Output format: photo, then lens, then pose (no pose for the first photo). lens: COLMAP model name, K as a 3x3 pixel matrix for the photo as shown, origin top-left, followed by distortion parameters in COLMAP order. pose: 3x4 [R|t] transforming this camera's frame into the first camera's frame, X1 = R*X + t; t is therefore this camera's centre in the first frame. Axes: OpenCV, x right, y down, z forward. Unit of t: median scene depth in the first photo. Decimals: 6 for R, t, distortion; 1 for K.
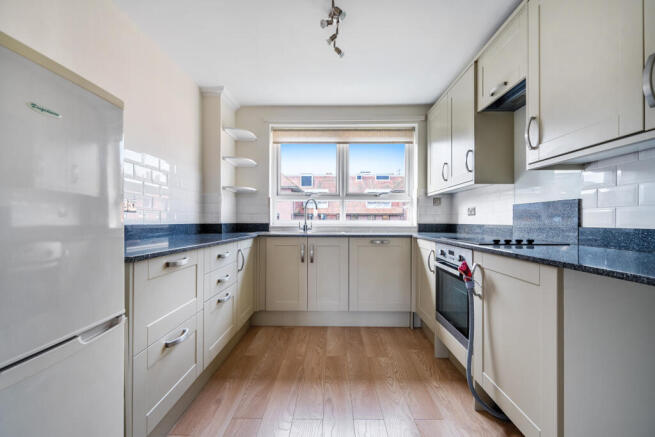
lens RADIAL K [[286.4, 0, 327.5], [0, 286.4, 218.5], [0, 0, 1]] dist [0.000541, 0.000023]
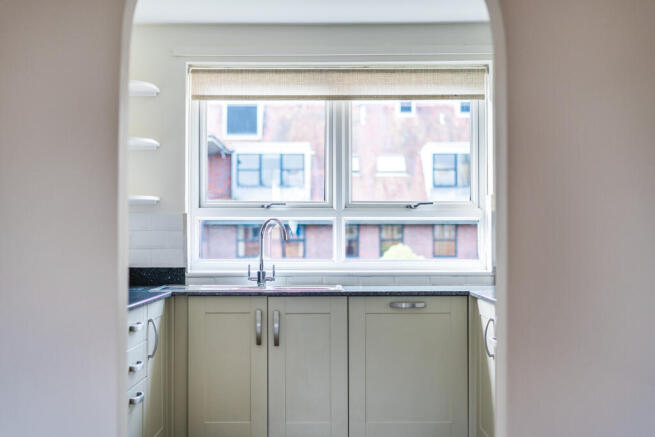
lens RADIAL K [[921.2, 0, 327.5], [0, 921.2, 218.5], [0, 0, 1]] dist [-0.138966, -0.006669]
pose [[0.999759, -0.002937, 0.021735, 0.001573], [0.003270, 0.999877, -0.015314, -0.043740], [-0.021687, 0.015381, 0.999646, -0.578516]]
